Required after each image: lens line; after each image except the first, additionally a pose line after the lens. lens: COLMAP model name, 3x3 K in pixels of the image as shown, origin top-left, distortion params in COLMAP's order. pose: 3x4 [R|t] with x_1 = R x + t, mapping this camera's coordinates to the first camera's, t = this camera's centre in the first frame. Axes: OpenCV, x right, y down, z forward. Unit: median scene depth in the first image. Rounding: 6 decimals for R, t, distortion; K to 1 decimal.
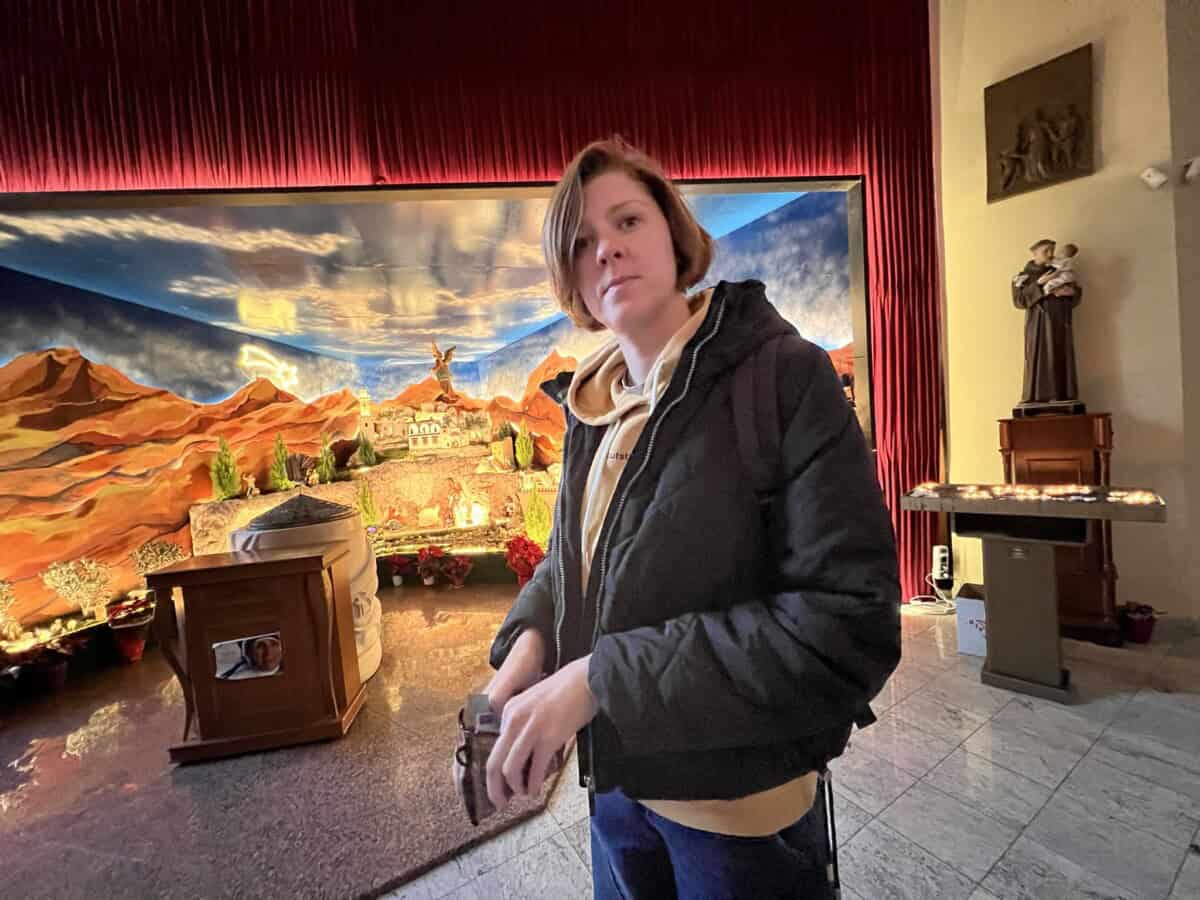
lens RADIAL K [[478.9, 0, 599.4], [0, 478.9, 454.1], [0, 0, 1]] dist [-0.001169, 0.000341]
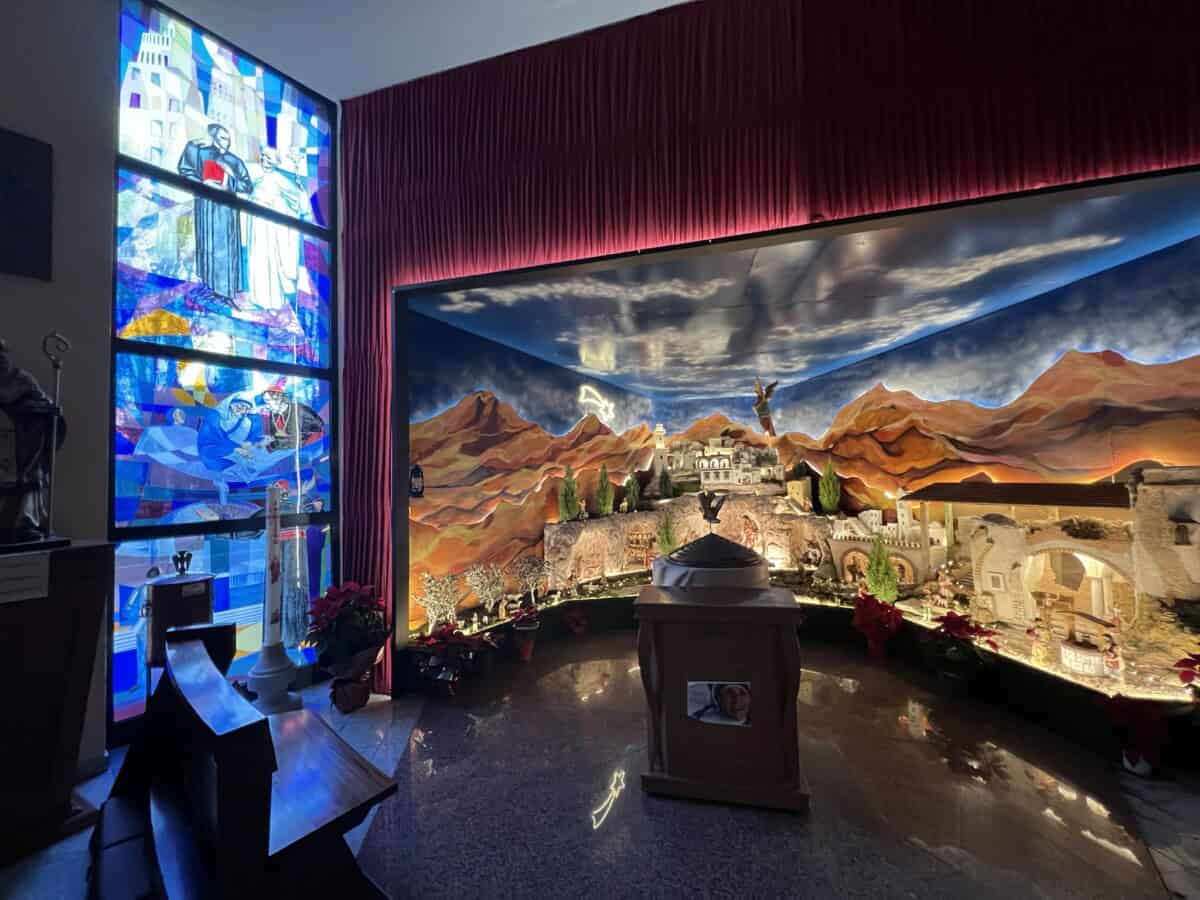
lens RADIAL K [[478.9, 0, 599.4], [0, 478.9, 454.1], [0, 0, 1]] dist [-0.001169, 0.000341]
pose [[0.924131, 0.039199, -0.380060, -0.262768], [-0.062763, 0.996785, -0.049804, -0.009341], [0.376886, 0.069880, 0.923620, -0.018315]]
